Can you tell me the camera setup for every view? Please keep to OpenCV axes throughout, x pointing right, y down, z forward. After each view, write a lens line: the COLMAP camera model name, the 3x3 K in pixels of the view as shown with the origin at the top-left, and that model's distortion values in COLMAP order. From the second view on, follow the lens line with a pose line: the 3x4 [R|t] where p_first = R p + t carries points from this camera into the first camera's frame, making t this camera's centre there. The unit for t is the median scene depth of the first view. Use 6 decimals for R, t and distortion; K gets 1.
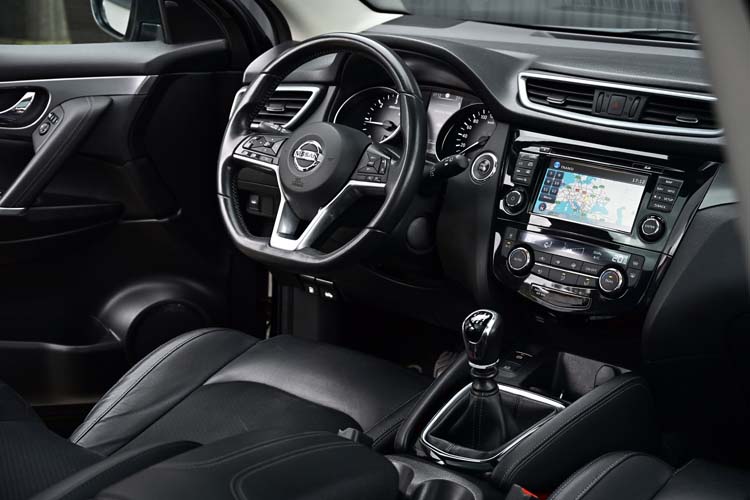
lens RADIAL K [[1437.7, 0, 375.2], [0, 1437.7, 249.5], [0, 0, 1]] dist [-0.077416, 0.000000]
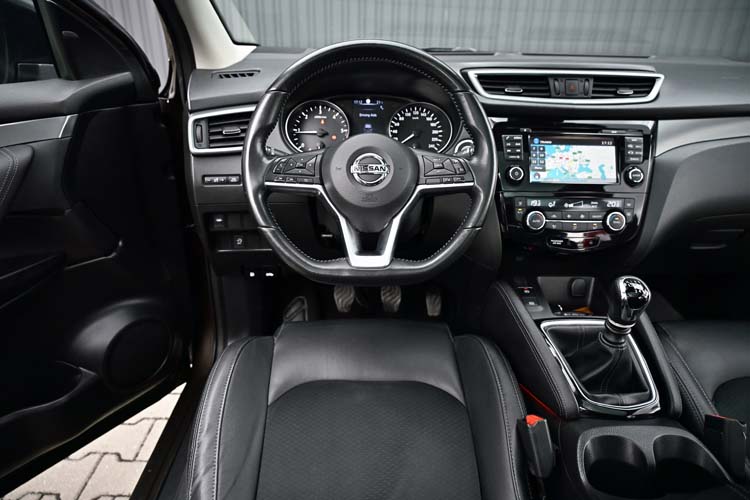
lens RADIAL K [[495.3, 0, 381.6], [0, 495.3, 246.1], [0, 0, 1]] dist [-0.013305, 0.000921]
pose [[0.755211, -0.274685, 0.595150, -0.264862], [0.174179, 0.959413, 0.221784, -0.091100], [-0.631916, -0.063831, 0.772404, 0.745524]]
